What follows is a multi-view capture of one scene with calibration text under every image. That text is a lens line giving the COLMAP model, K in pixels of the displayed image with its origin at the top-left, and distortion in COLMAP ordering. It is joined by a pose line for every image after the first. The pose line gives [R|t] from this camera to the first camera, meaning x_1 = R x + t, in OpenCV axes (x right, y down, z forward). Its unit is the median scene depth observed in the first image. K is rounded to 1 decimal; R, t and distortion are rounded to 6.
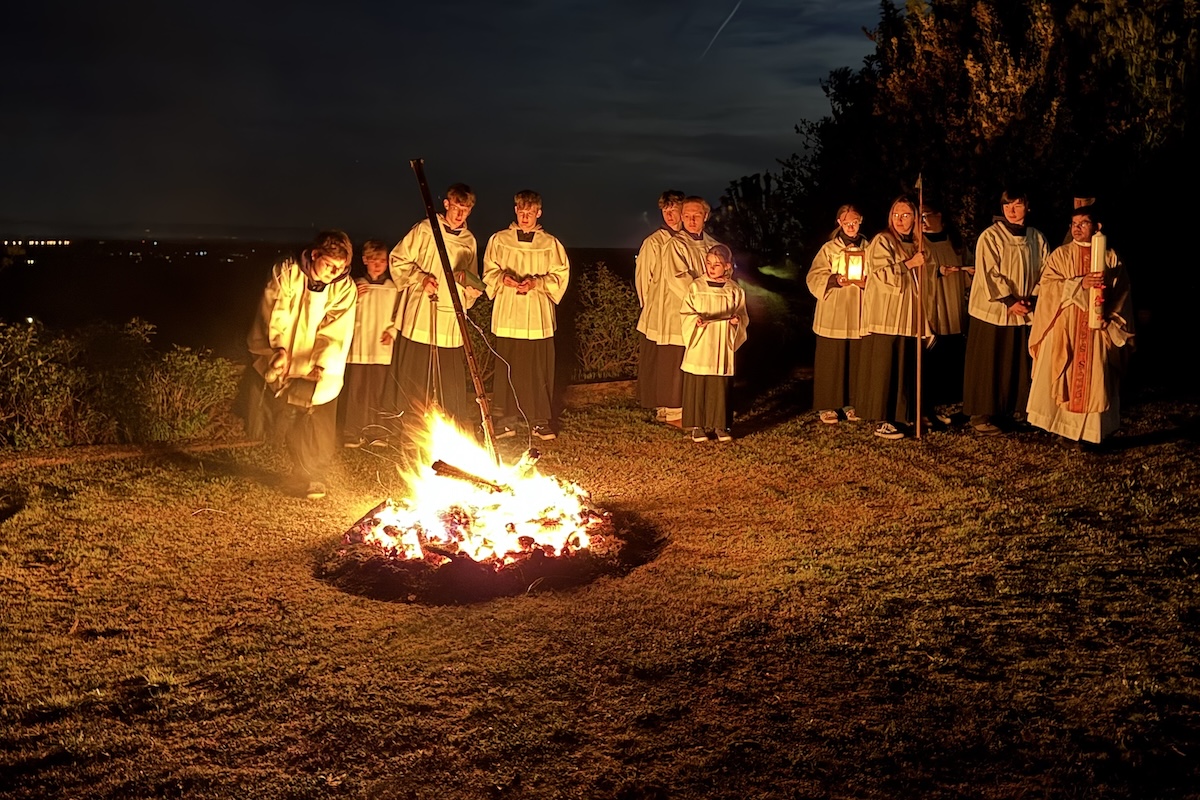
lens RADIAL K [[1070.0, 0, 602.5], [0, 1070.0, 395.3], [0, 0, 1]] dist [0.086248, -0.138114]
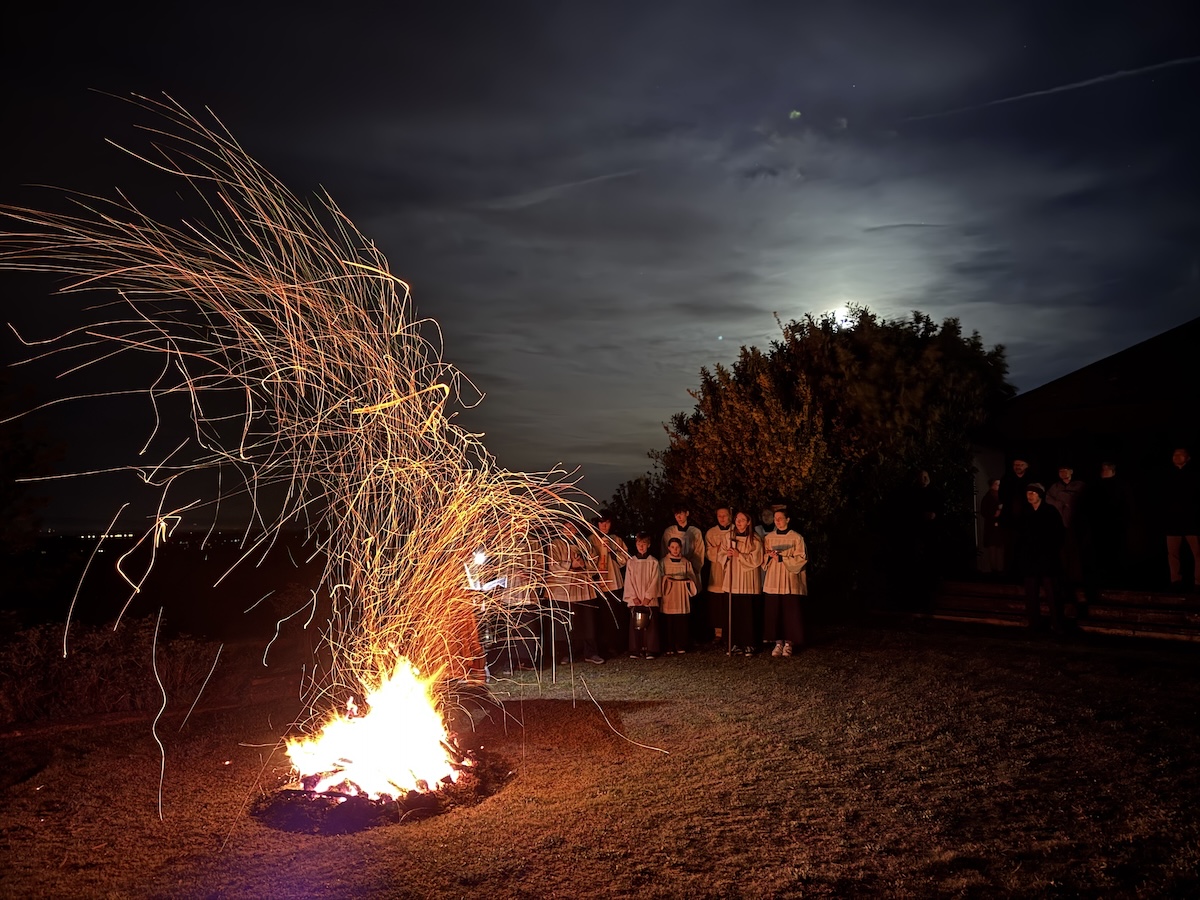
lens RADIAL K [[826.9, 0, 600.8], [0, 826.9, 446.1], [0, 0, 1]] dist [0.001537, -0.006230]
pose [[0.998190, -0.021496, 0.056165, 0.141070], [0.033551, 0.974137, -0.223451, -0.042484], [-0.049909, 0.224931, 0.973096, -0.167499]]
